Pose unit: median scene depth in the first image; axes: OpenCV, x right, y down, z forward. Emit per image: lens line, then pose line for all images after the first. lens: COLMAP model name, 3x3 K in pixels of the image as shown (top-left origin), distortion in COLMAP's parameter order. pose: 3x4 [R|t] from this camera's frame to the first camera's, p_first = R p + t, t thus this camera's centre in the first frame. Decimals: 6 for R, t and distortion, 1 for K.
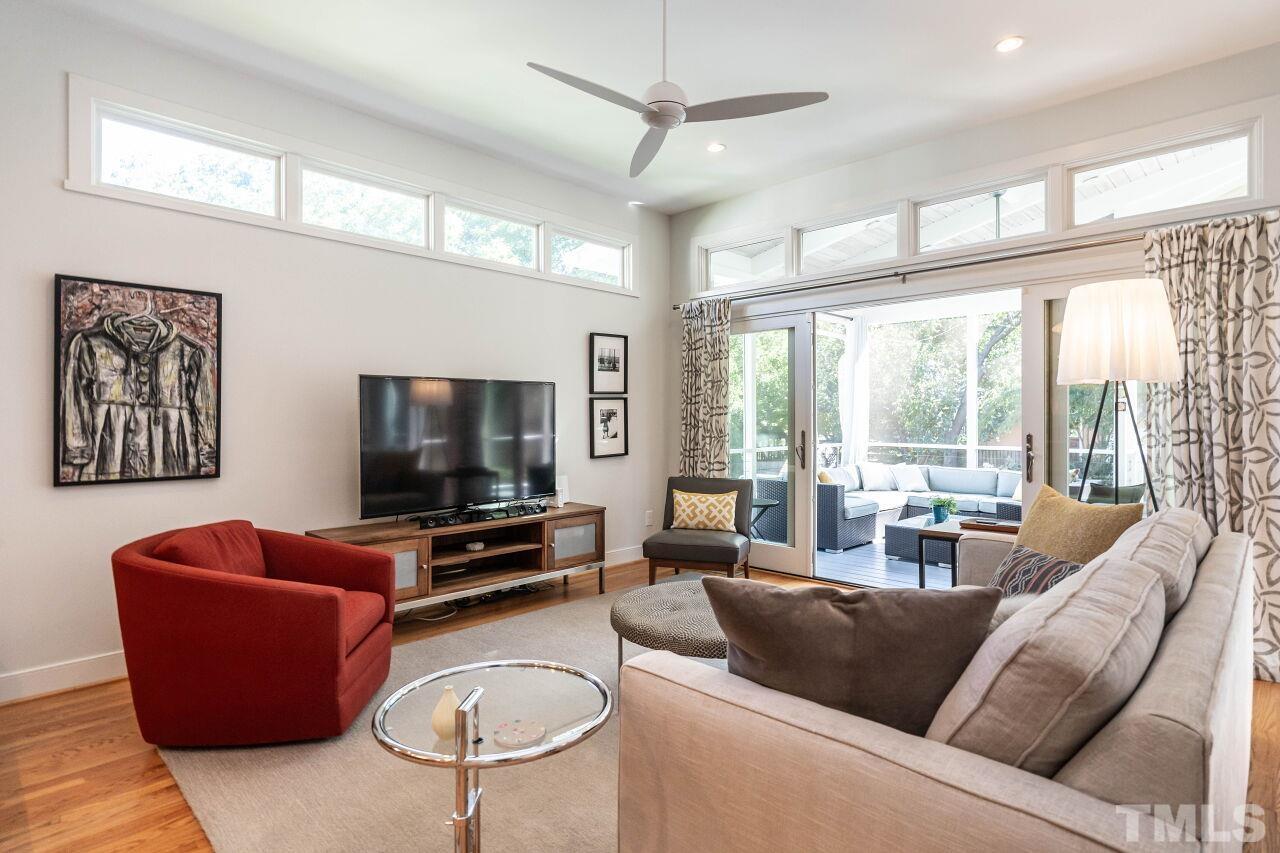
lens RADIAL K [[638.8, 0, 639.9], [0, 638.8, 419.9], [0, 0, 1]] dist [-0.004340, -0.000380]
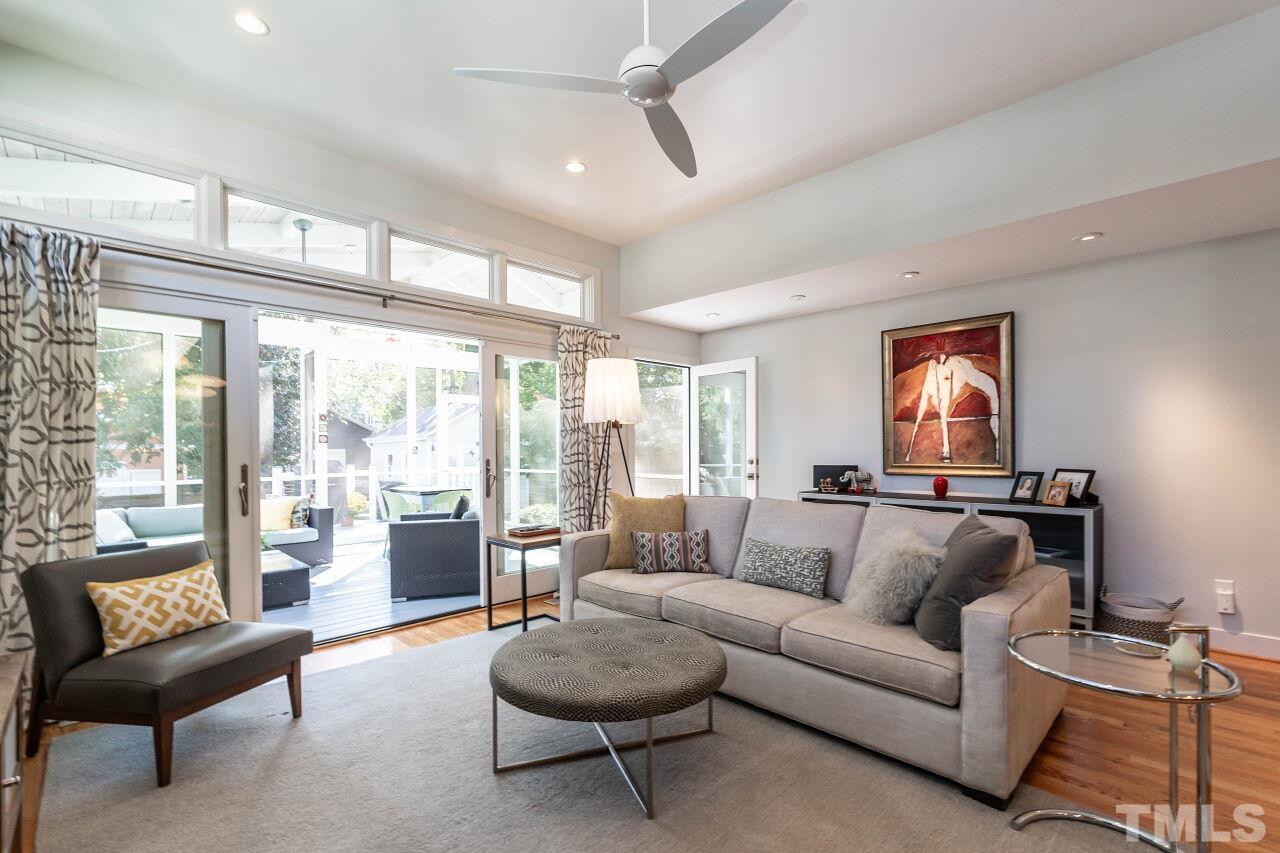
lens RADIAL K [[564.7, 0, 633.1], [0, 564.7, 449.3], [0, 0, 1]] dist [-0.003116, -0.001295]
pose [[0.046626, -0.005668, 0.998896, -0.403591], [0.005558, 0.999970, 0.005415, -0.000878], [-0.998897, 0.005300, 0.046656, 0.554669]]
